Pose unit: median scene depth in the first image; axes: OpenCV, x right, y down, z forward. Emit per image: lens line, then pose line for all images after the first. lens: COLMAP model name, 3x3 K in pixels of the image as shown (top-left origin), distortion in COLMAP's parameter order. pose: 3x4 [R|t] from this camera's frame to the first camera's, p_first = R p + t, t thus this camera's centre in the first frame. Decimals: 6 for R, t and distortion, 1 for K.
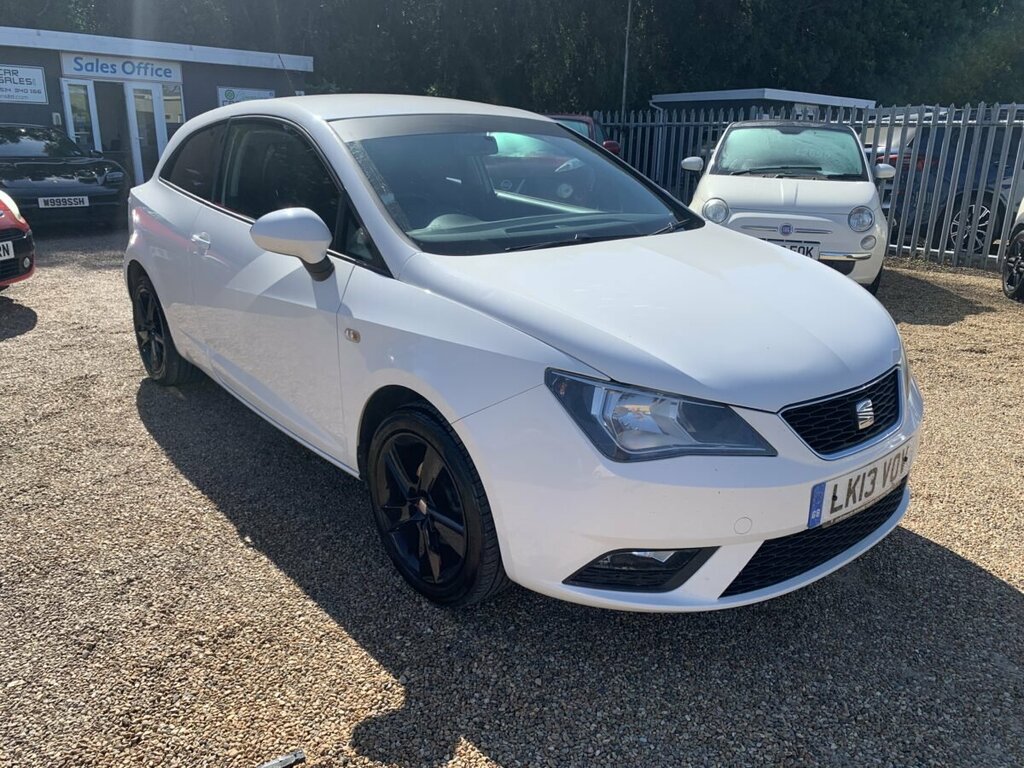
lens RADIAL K [[782.3, 0, 507.0], [0, 782.3, 362.3], [0, 0, 1]] dist [0.058682, -0.078822]
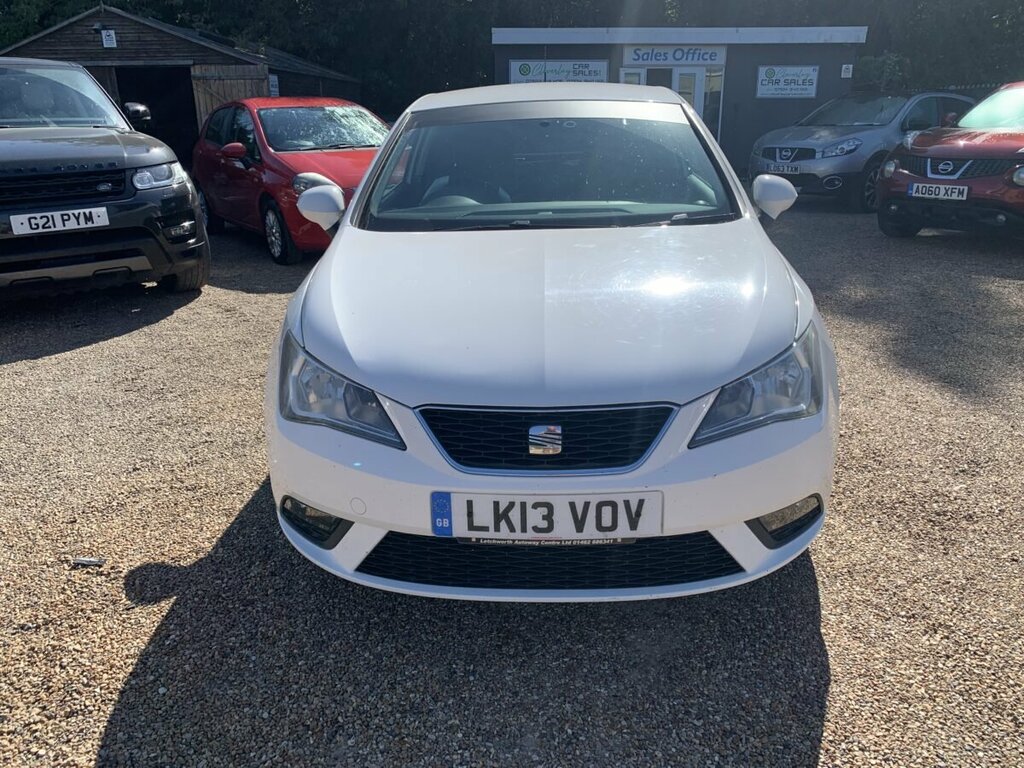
lens RADIAL K [[791.3, 0, 538.1], [0, 791.3, 360.5], [0, 0, 1]] dist [0.002848, 0.003848]
pose [[0.754274, 0.171730, -0.633703, 0.974761], [-0.155741, 0.984438, 0.081403, -0.089796], [0.637821, 0.037294, 0.769281, 0.308531]]
